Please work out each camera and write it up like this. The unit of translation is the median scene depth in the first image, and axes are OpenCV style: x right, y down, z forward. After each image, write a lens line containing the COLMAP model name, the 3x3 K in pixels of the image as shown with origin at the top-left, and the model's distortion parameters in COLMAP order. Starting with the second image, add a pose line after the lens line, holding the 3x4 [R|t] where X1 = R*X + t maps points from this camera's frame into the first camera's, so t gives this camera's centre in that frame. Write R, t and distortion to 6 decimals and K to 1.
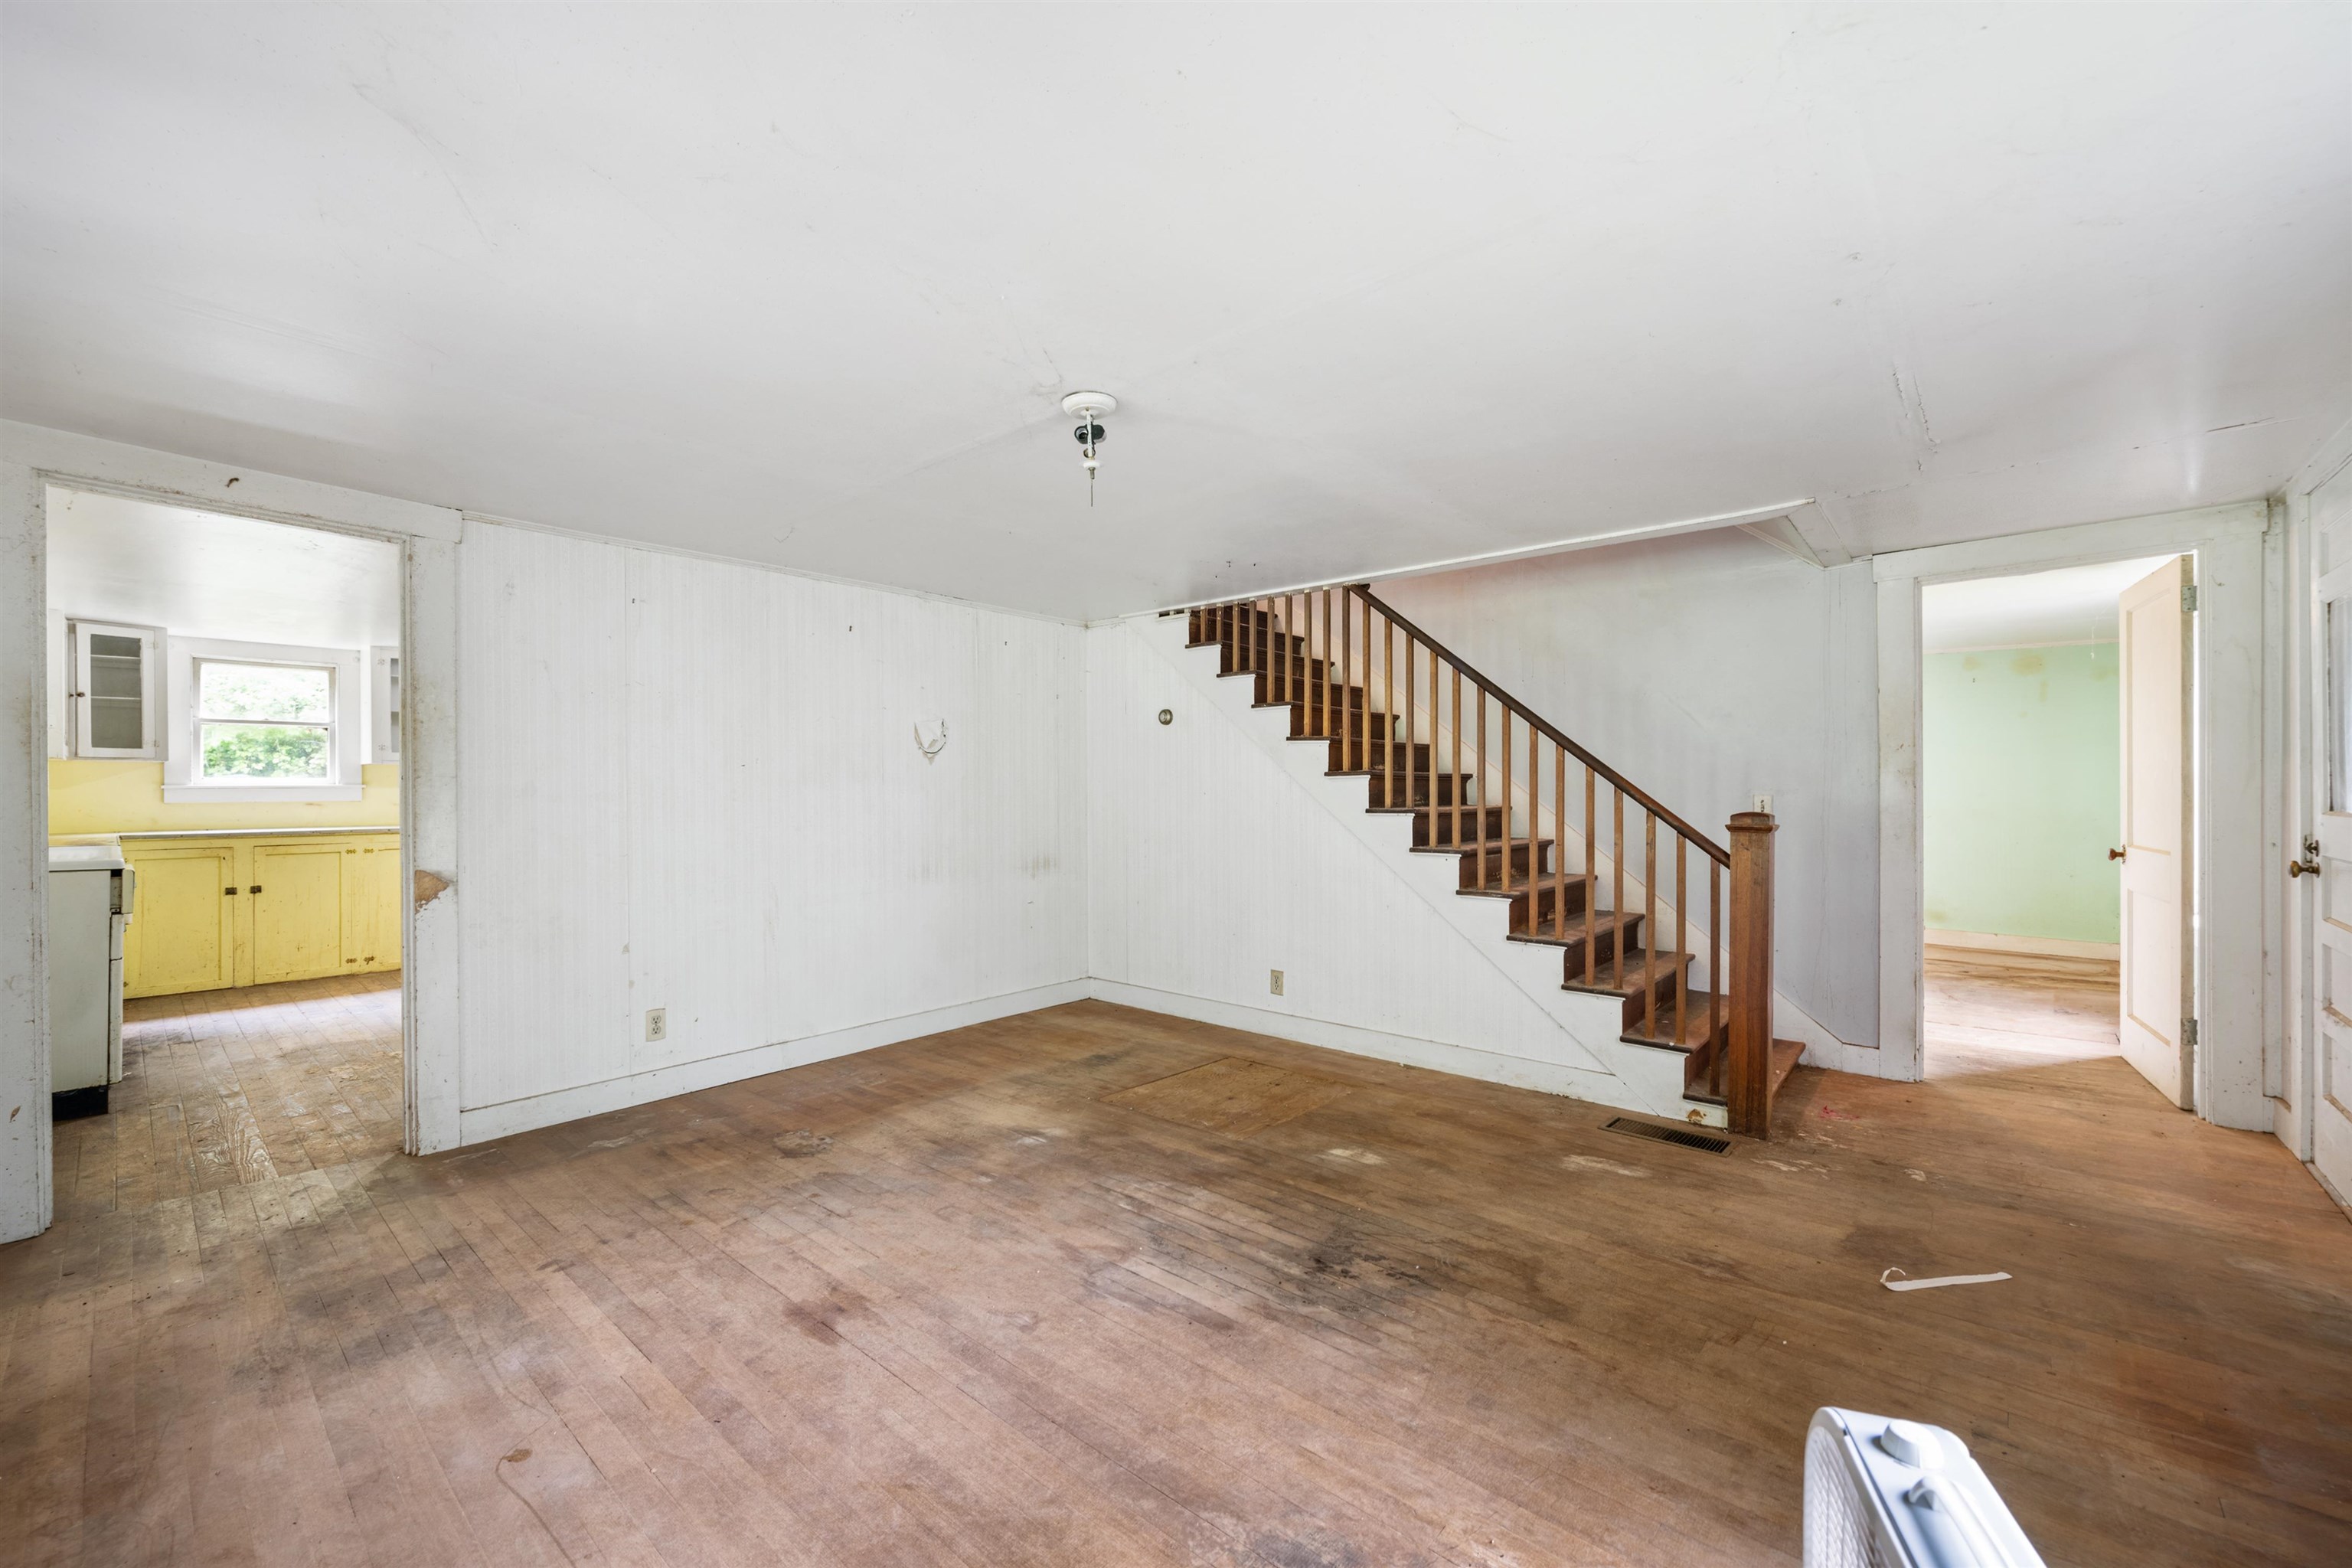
lens RADIAL K [[954.3, 0, 1169.0], [0, 954.3, 784.2], [0, 0, 1]] dist [-0.006485, -0.000031]
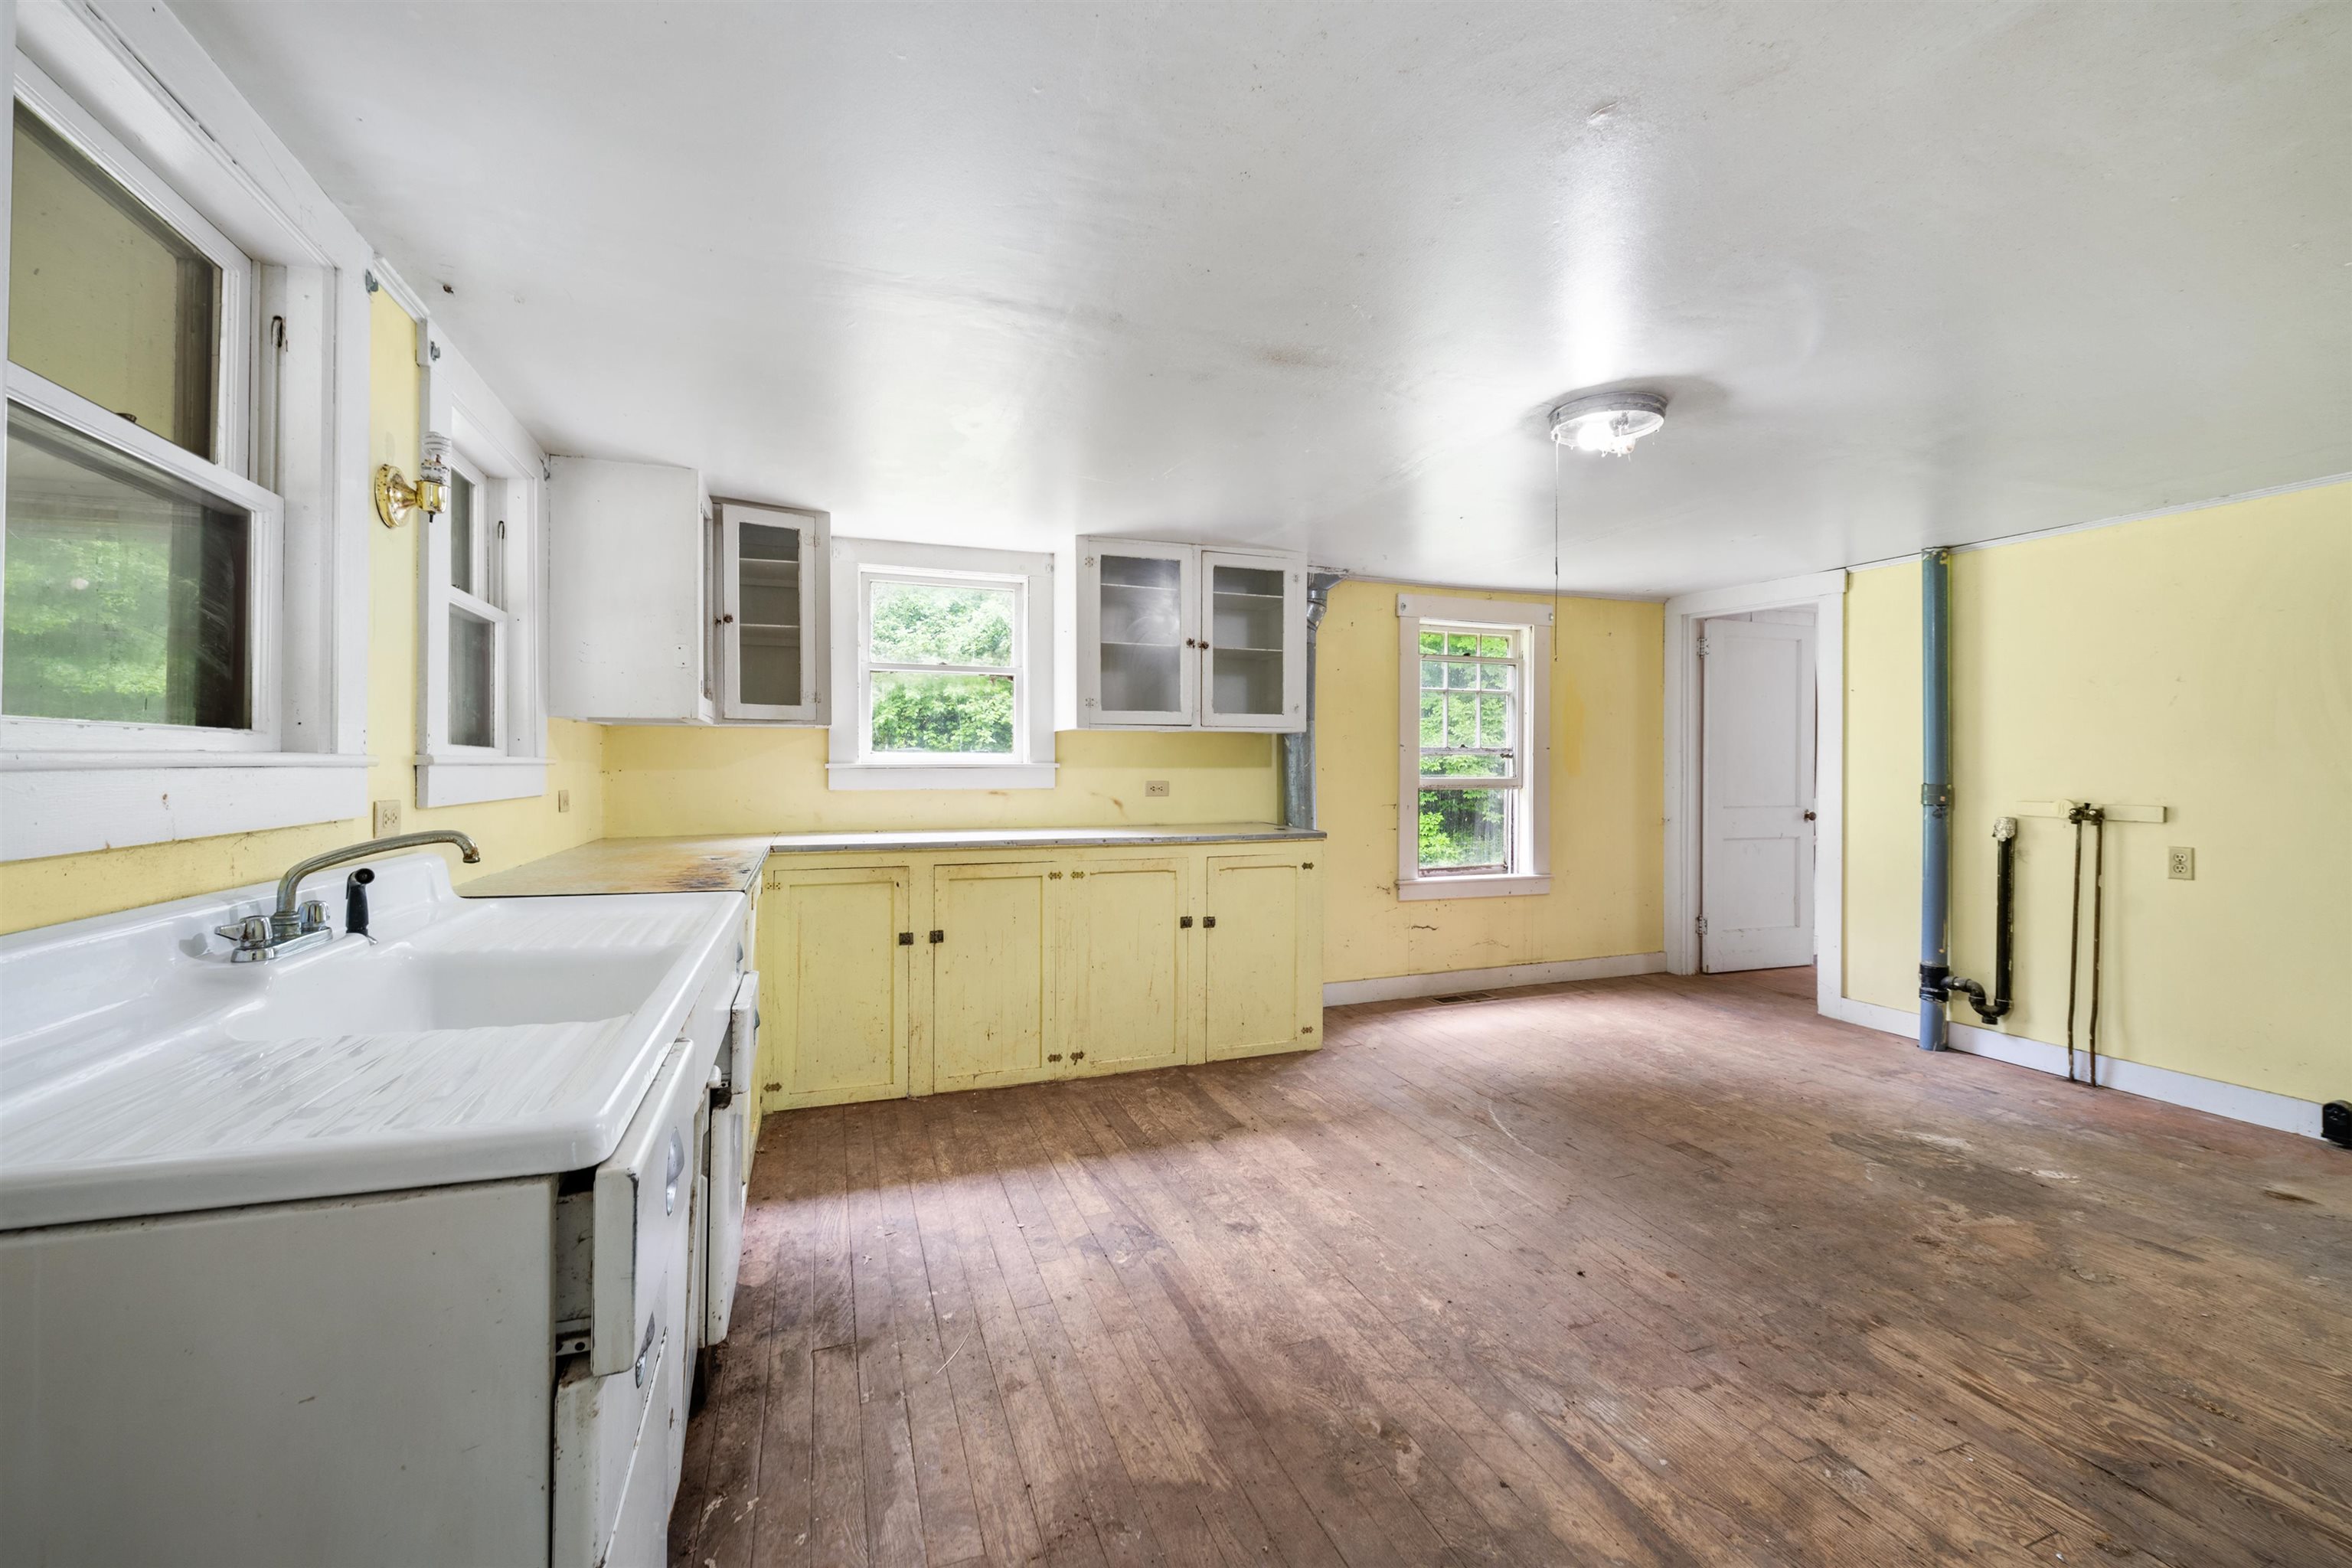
lens RADIAL K [[954.3, 0, 1181.7], [0, 954.3, 771.3], [0, 0, 1]] dist [-0.006485, -0.000031]
pose [[0.886141, 0.011107, -0.463282, -0.580332], [-0.006876, 0.999918, 0.010820, -0.002833], [0.463364, -0.006403, 0.886145, 0.569951]]
